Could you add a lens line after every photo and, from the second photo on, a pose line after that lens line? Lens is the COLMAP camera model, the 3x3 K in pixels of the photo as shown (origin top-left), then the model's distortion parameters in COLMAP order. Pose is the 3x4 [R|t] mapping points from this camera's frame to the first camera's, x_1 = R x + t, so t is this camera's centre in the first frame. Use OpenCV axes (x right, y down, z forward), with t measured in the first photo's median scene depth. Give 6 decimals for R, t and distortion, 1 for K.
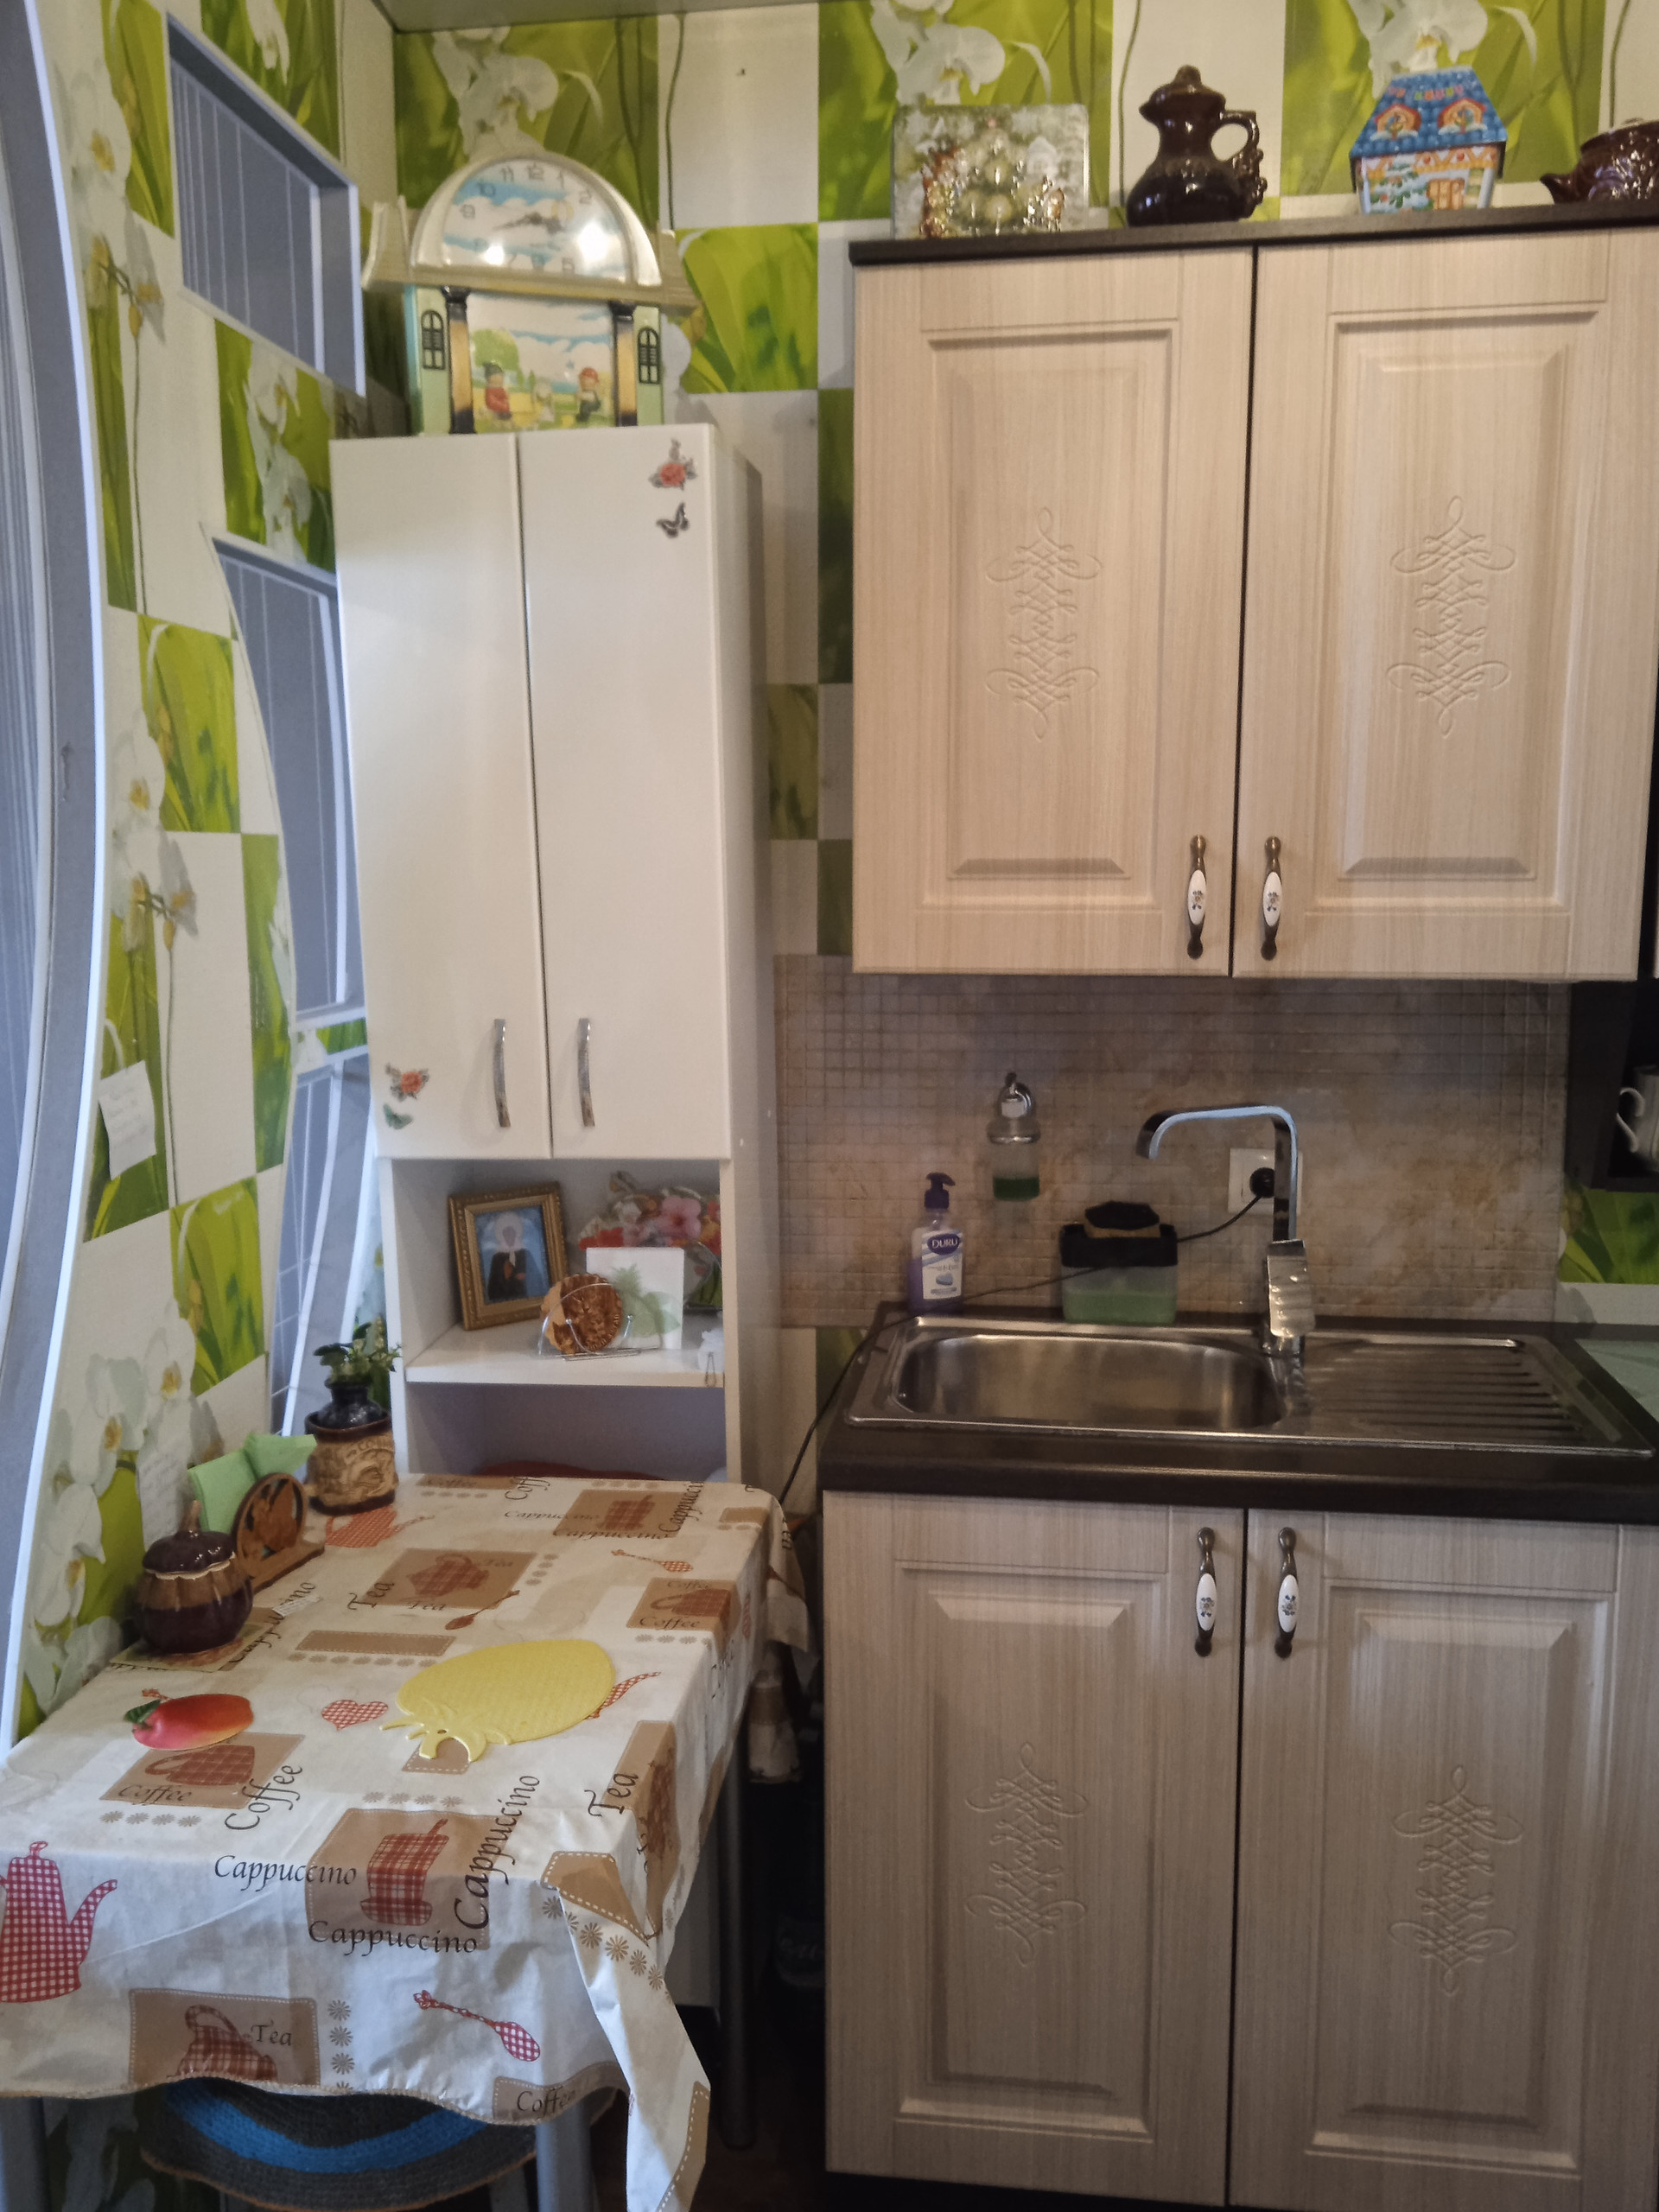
lens RADIAL K [[1869.7, 0, 809.9], [0, 1869.7, 1111.9], [0, 0, 1]] dist [0.053493, -0.061639]
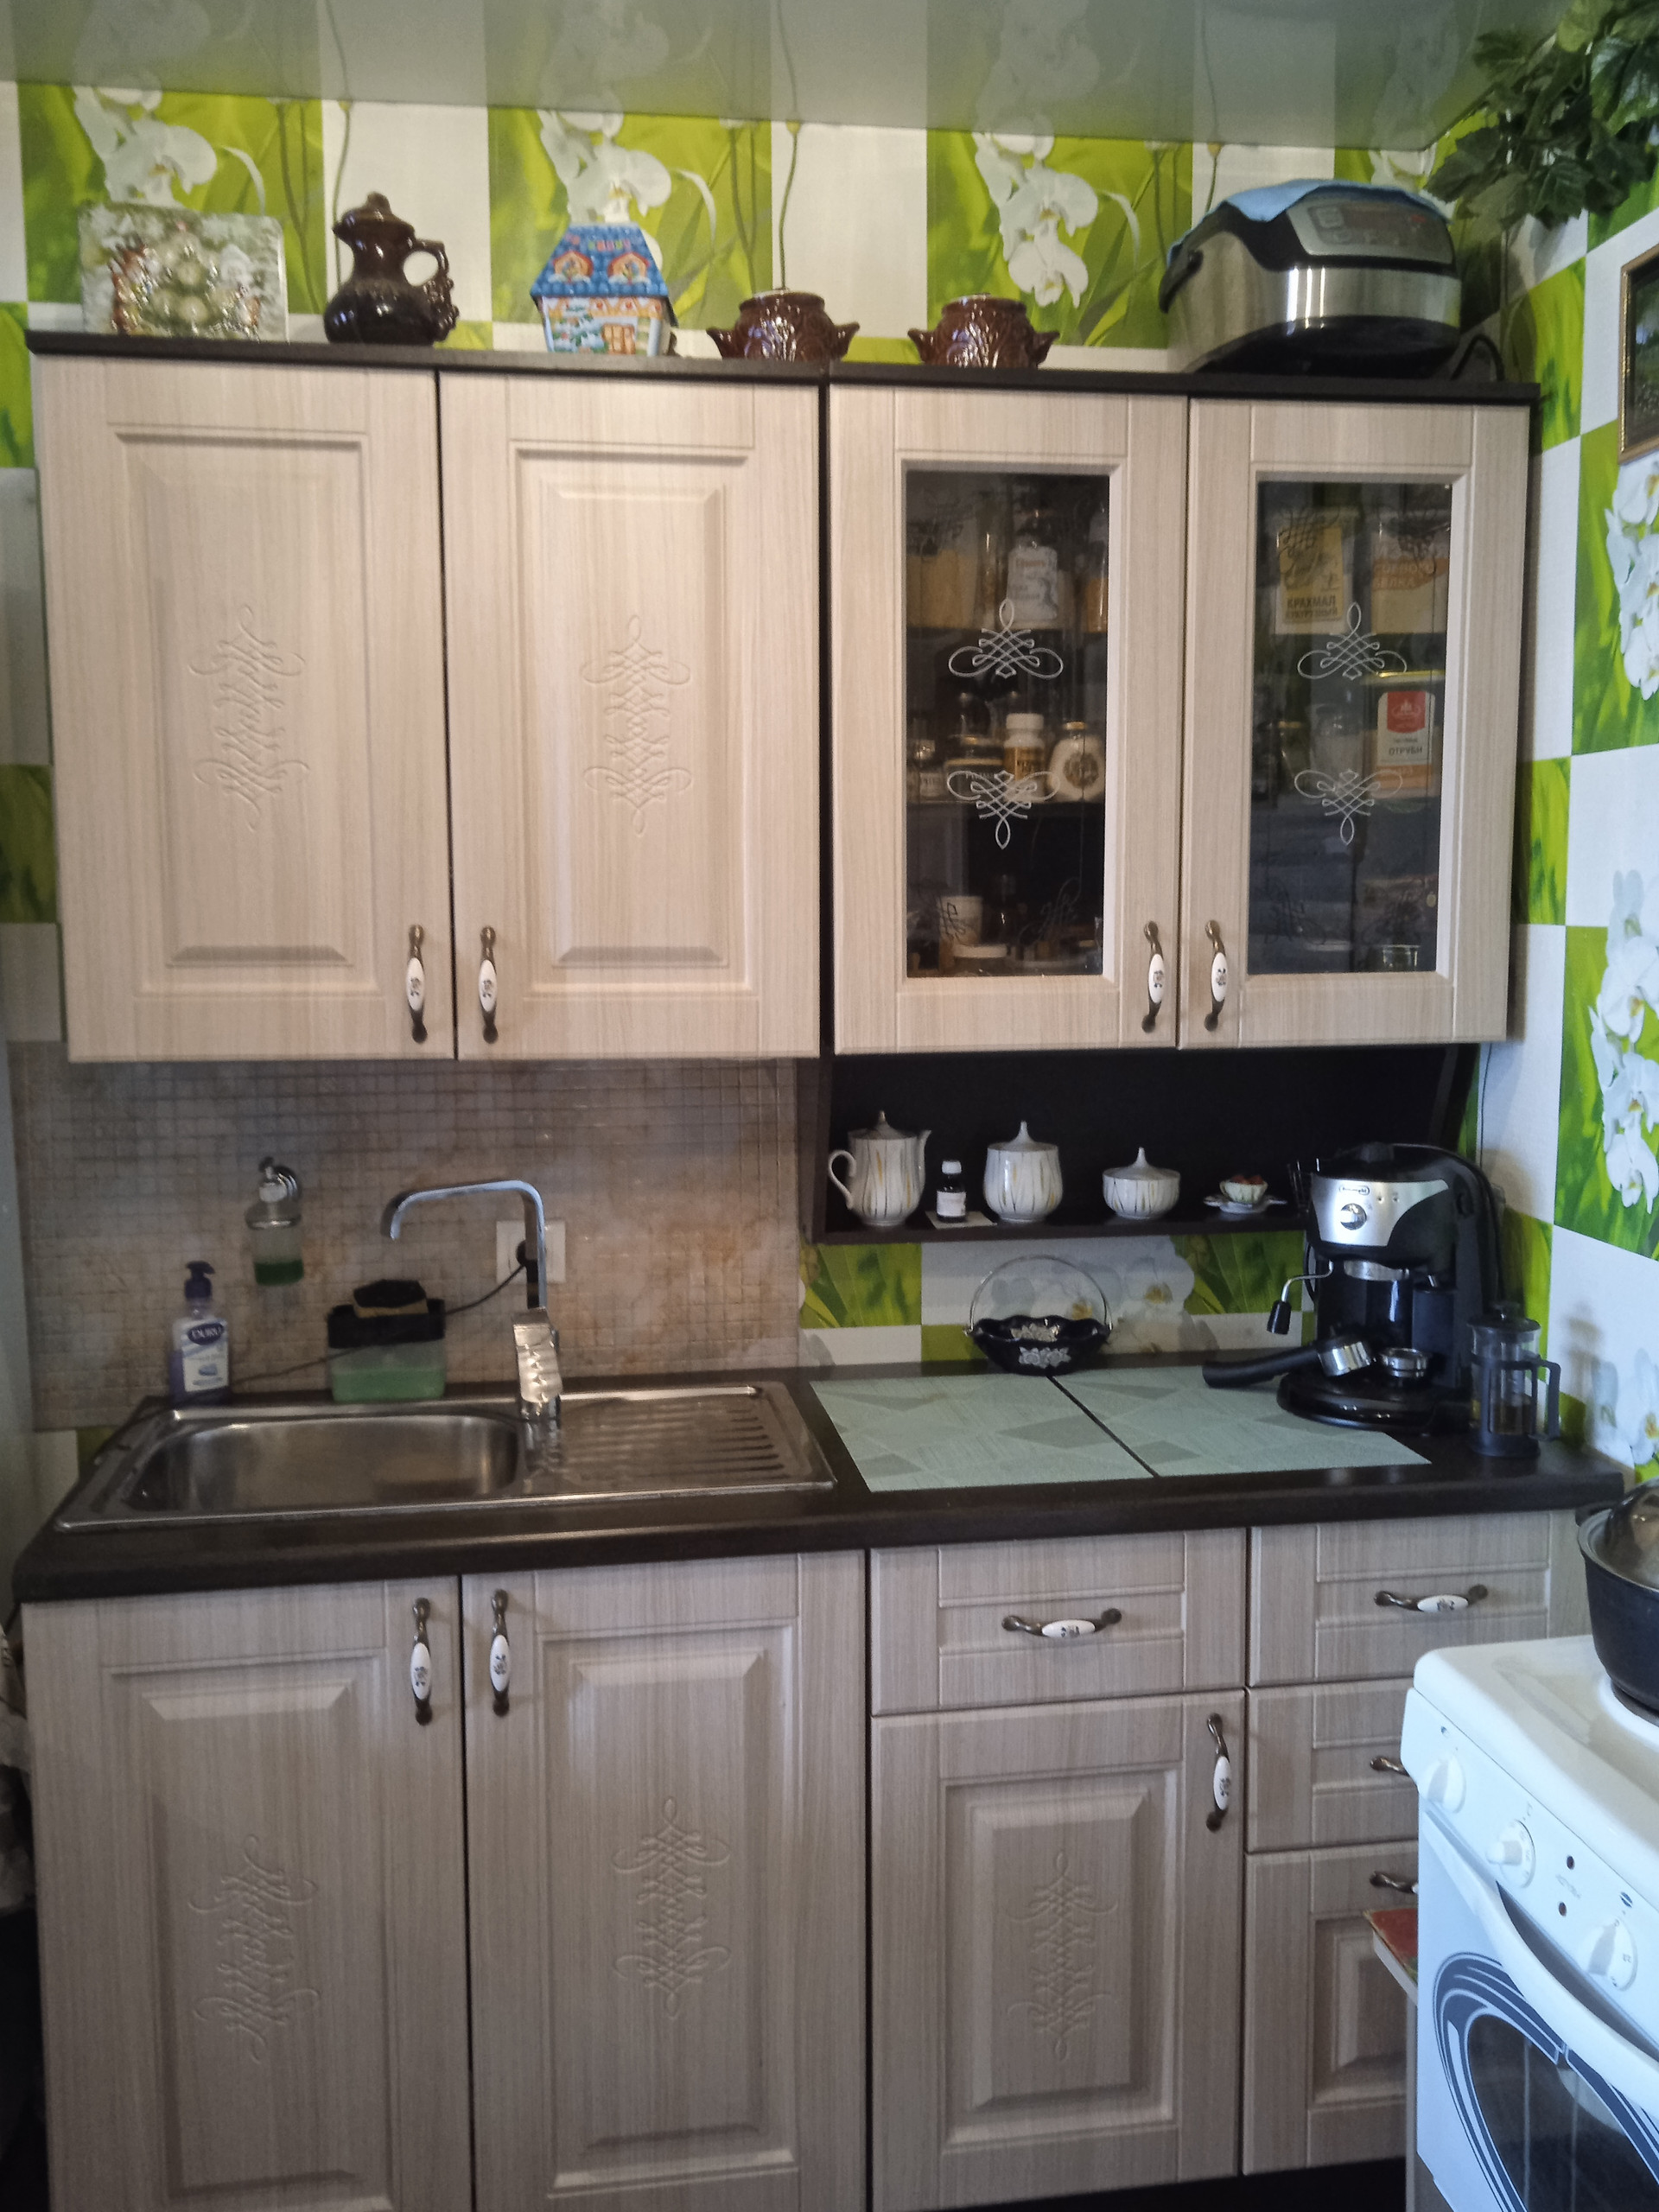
lens RADIAL K [[1869.7, 0, 831.6], [0, 1869.7, 1107.7], [0, 0, 1]] dist [0.053493, -0.061639]
pose [[0.958215, -0.030158, 0.284456, 0.130169], [0.040055, 0.998775, -0.029037, -0.007110], [-0.283232, 0.039218, 0.958249, -0.054609]]
